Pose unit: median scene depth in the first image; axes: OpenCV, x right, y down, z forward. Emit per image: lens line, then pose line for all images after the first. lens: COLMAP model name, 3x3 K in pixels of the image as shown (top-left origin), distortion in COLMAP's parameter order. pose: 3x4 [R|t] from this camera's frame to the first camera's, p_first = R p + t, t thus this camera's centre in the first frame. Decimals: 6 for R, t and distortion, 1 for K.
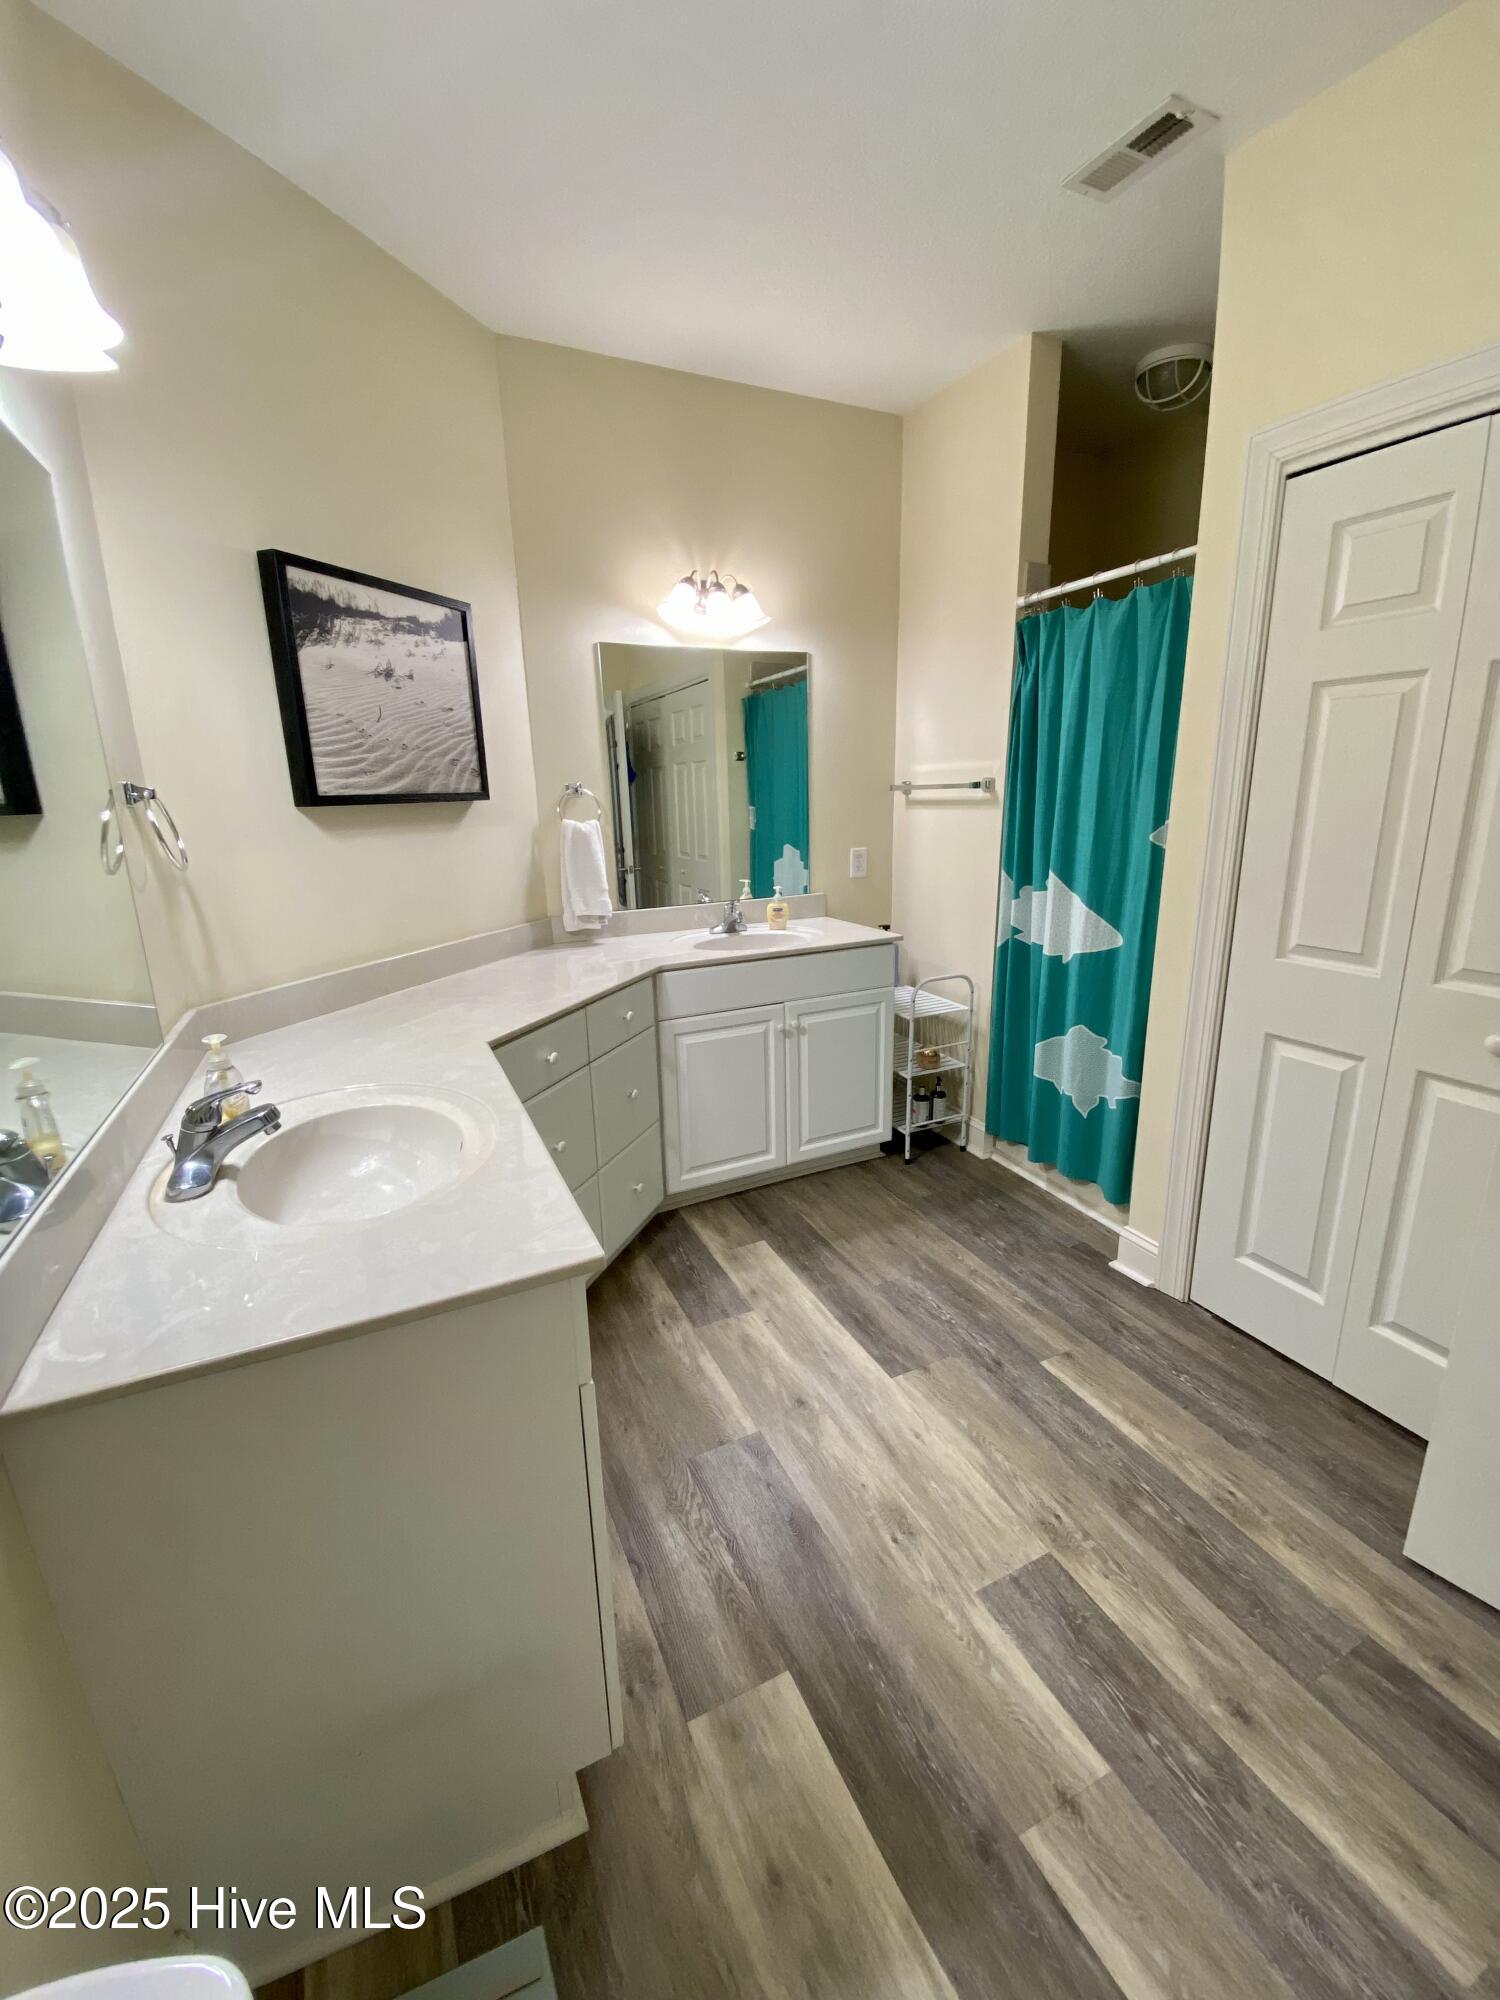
lens RADIAL K [[813.1, 0, 761.7], [0, 813.1, 998.1], [0, 0, 1]] dist [0.025543, -0.022196]
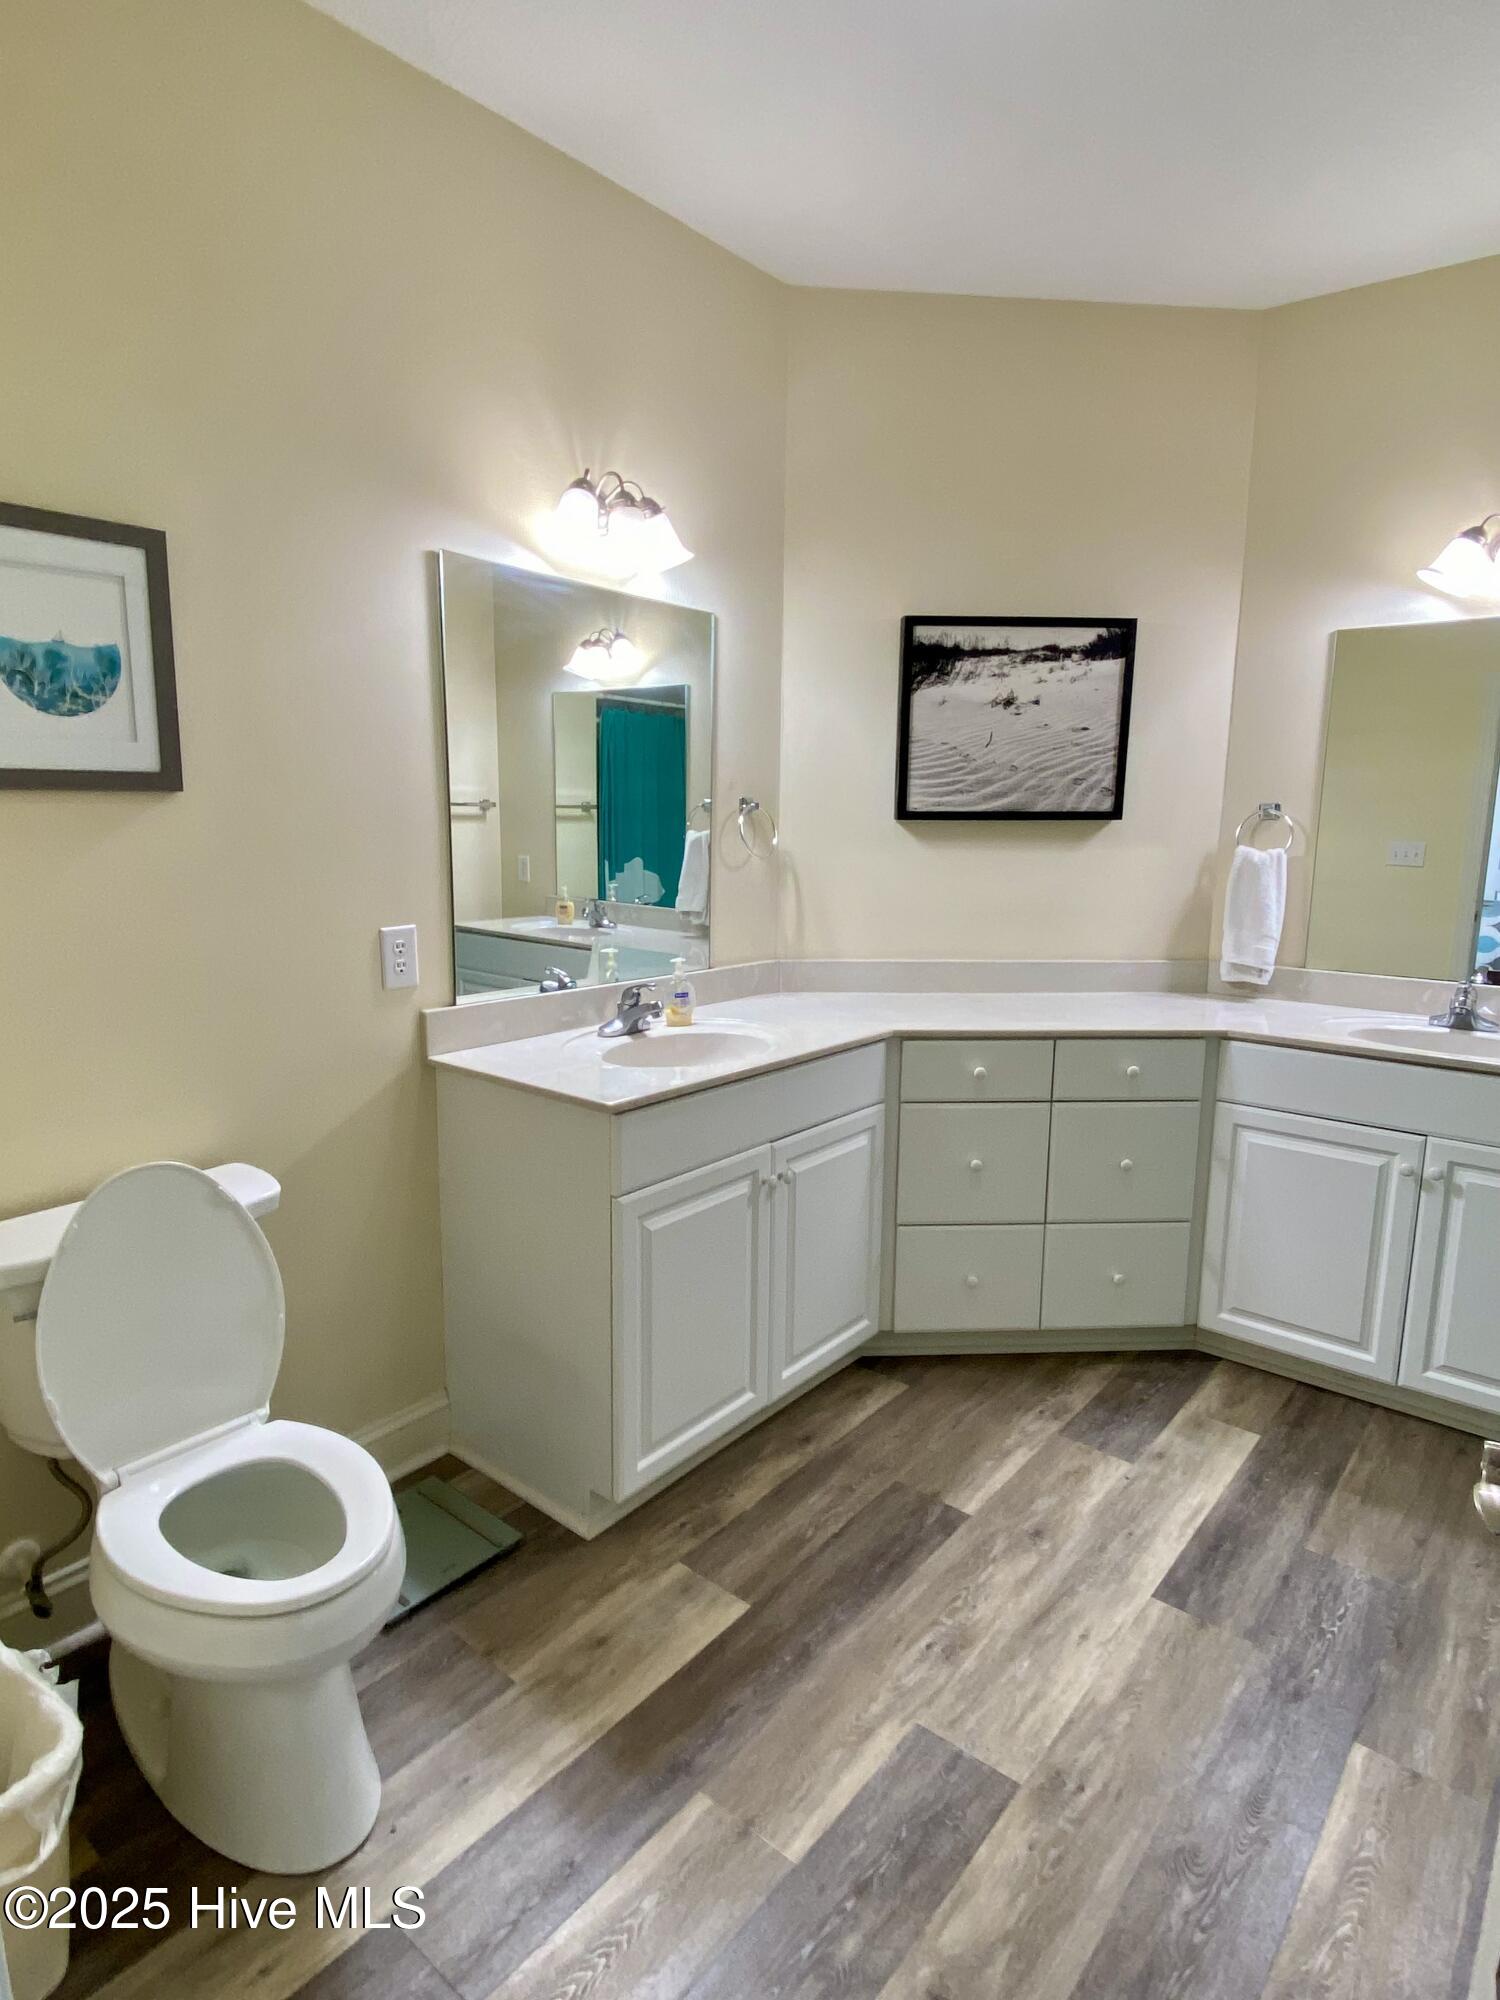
lens RADIAL K [[1120.2, 0, 750.0], [0, 1120.2, 1000.0], [0, 0, 1]] dist [0.091924, -0.069574]
pose [[0.415250, 0.176036, -0.892513, 0.822242], [-0.250178, 0.965367, 0.074007, -0.041982], [0.874630, 0.192555, 0.444909, 0.113330]]
